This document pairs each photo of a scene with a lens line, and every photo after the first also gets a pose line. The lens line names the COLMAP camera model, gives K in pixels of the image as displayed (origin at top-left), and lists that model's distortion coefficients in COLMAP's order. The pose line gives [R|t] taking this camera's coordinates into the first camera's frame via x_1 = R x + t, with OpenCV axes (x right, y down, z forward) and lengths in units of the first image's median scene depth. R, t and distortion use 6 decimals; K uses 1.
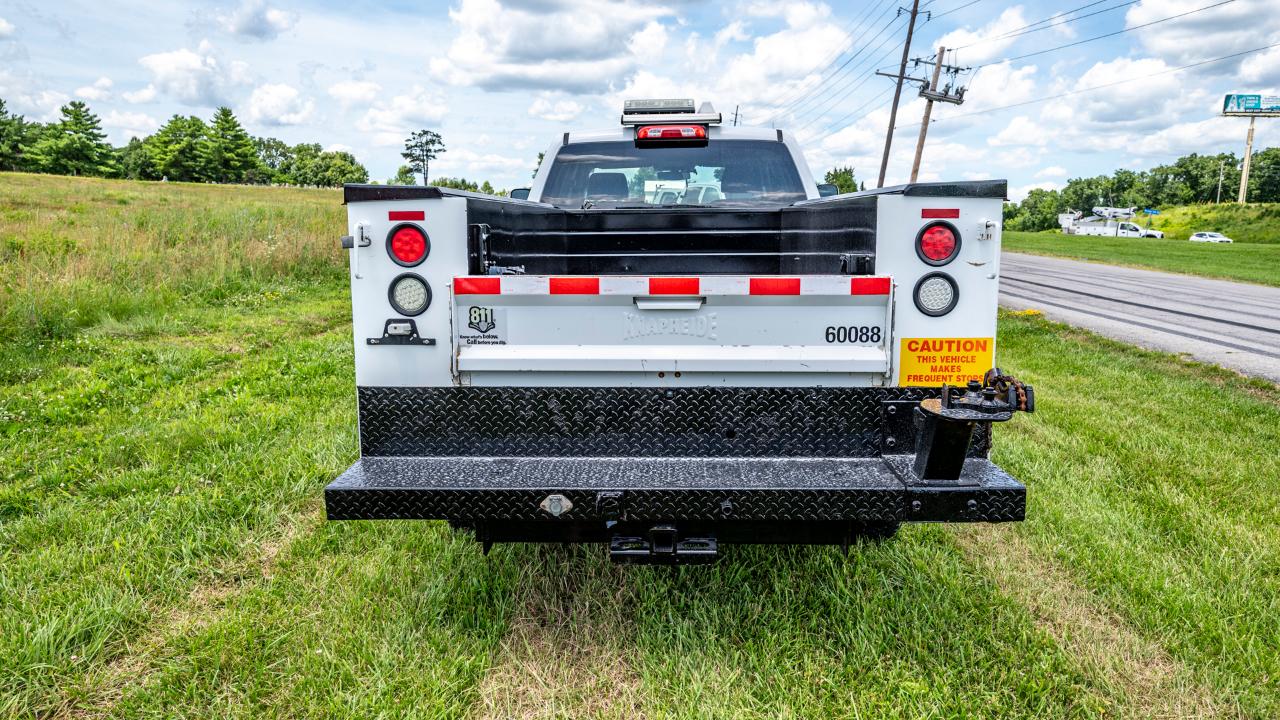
lens RADIAL K [[878.5, 0, 640.0], [0, 878.5, 360.0], [0, 0, 1]] dist [-0.000973, 0.002120]
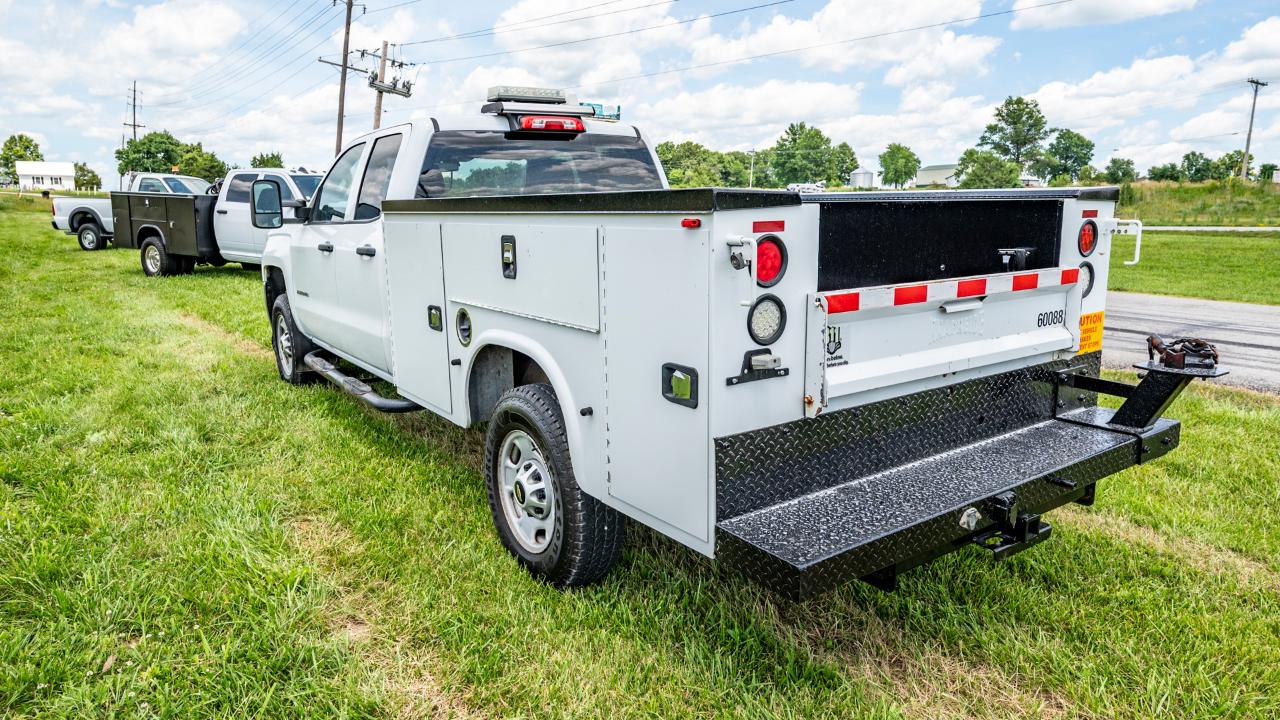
lens RADIAL K [[826.8, 0, 645.3], [0, 826.8, 361.8], [0, 0, 1]] dist [-0.001560, 0.001618]
pose [[0.791713, -0.124324, 0.598109, -0.049511], [0.106698, 0.992165, 0.064998, -0.005837], [-0.601504, 0.012357, 0.798774, 0.025885]]
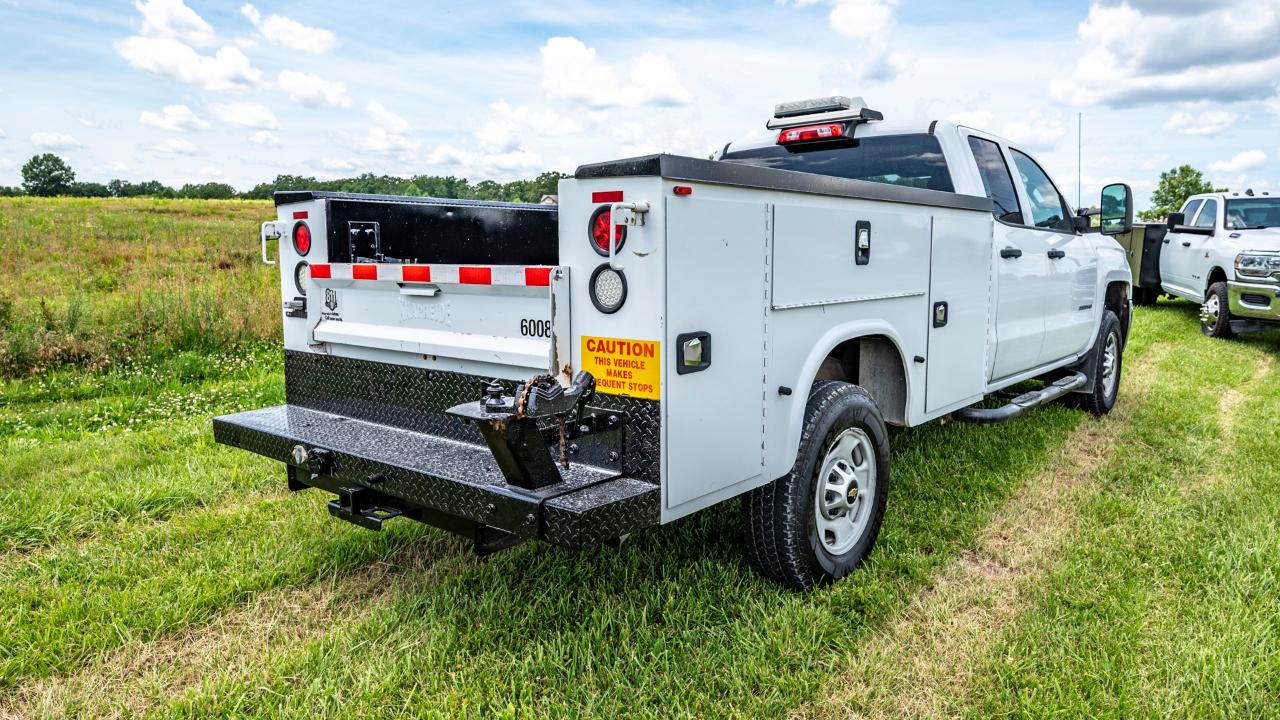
lens RADIAL K [[853.0, 0, 640.0], [0, 853.0, 360.0], [0, 0, 1]] dist [-0.003058, -0.001260]
pose [[0.788287, 0.079105, -0.610201, 0.051684], [-0.095693, 0.995396, 0.005420, -0.000606], [0.607821, 0.054119, 0.792228, 0.019661]]
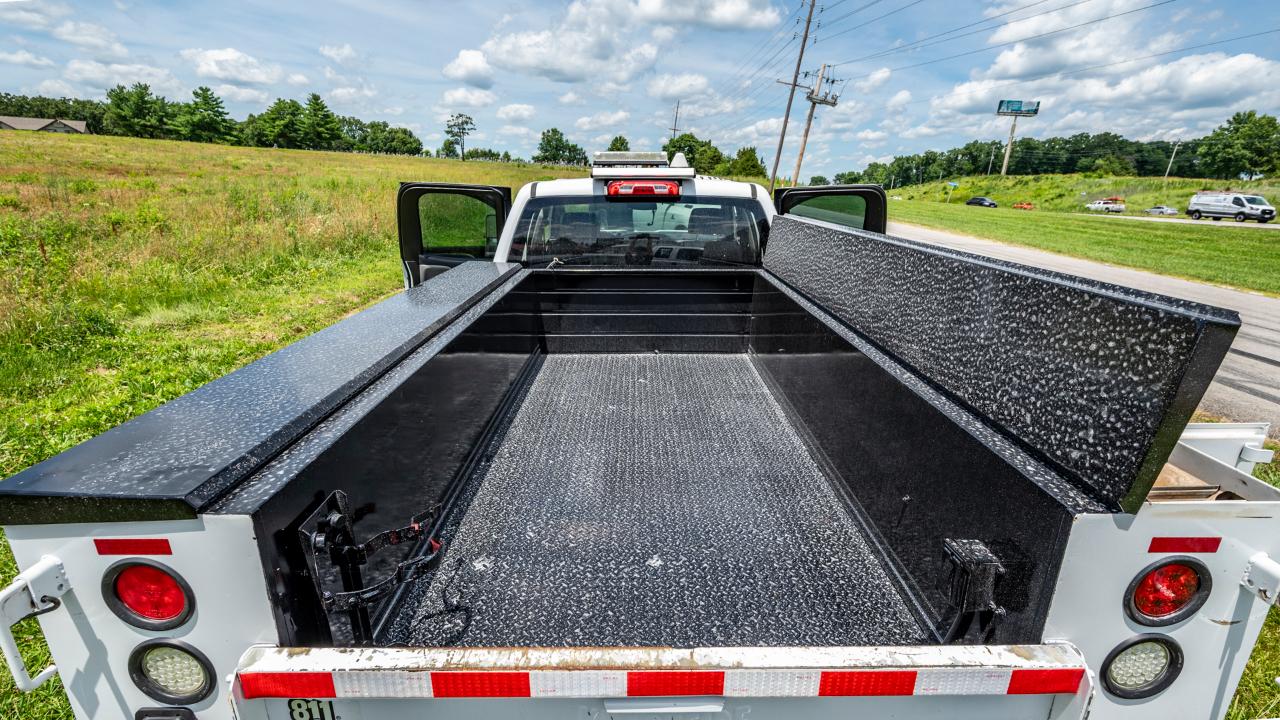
lens RADIAL K [[567.6, 0, 646.2], [0, 567.6, 359.0], [0, 0, 1]] dist [-0.001627, -0.000184]
pose [[0.998234, -0.003445, 0.059300, 0.000129], [-0.005397, 0.988929, 0.148294, -0.018520], [-0.059154, -0.148352, 0.987164, 0.040018]]
